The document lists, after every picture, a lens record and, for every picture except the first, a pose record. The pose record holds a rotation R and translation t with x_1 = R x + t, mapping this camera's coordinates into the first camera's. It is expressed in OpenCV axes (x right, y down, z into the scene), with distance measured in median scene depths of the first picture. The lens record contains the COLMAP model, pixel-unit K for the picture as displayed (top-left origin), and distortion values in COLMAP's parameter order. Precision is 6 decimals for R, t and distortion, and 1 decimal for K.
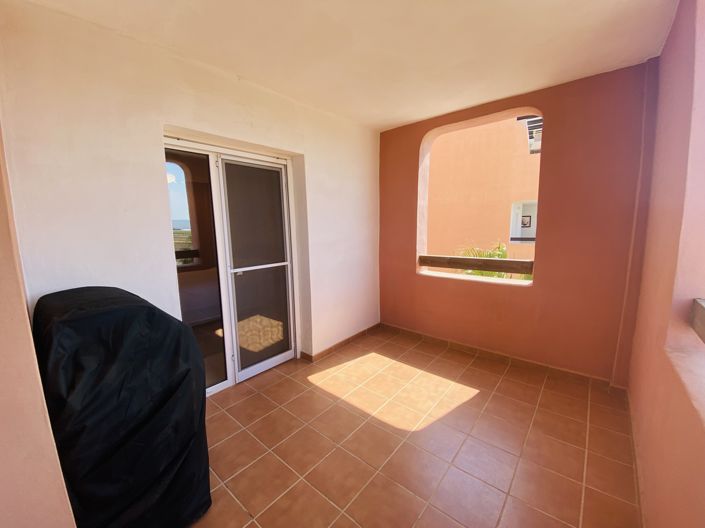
lens RADIAL K [[284.2, 0, 349.2], [0, 284.2, 265.4], [0, 0, 1]] dist [0.020992, -0.019808]
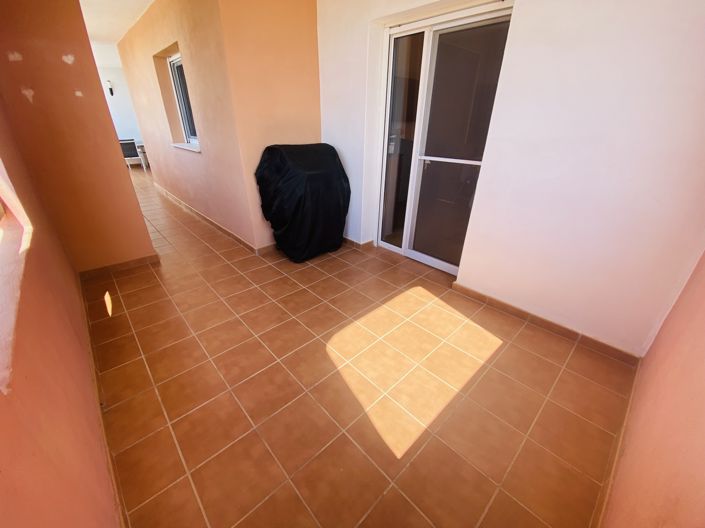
lens RADIAL K [[284.2, 0, 349.2], [0, 284.2, 265.4], [0, 0, 1]] dist [0.020992, -0.019808]
pose [[-0.120900, 0.468860, -0.874959, 0.737535], [-0.147818, 0.863094, 0.482927, -0.106237], [0.981597, 0.187721, -0.035042, 0.833743]]
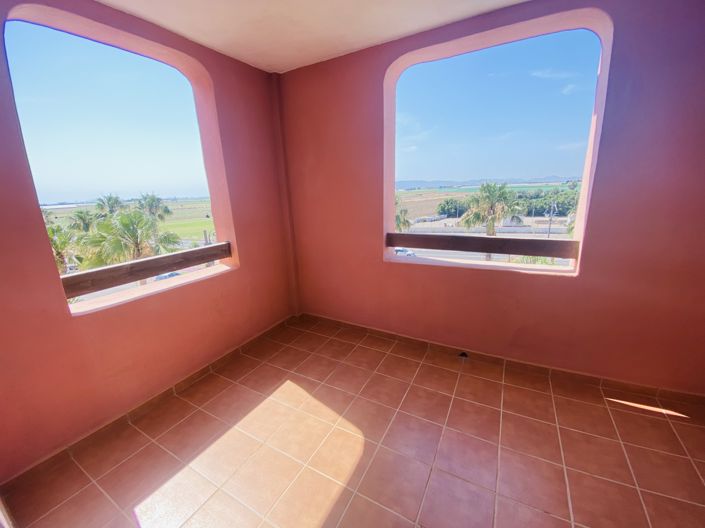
lens RADIAL K [[284.2, 0, 349.2], [0, 284.2, 265.4], [0, 0, 1]] dist [0.020992, -0.019808]
pose [[-0.190544, -0.222382, 0.956159, -0.387109], [0.183121, 0.948856, 0.257176, -0.122296], [-0.964448, 0.224096, -0.140076, 0.825784]]
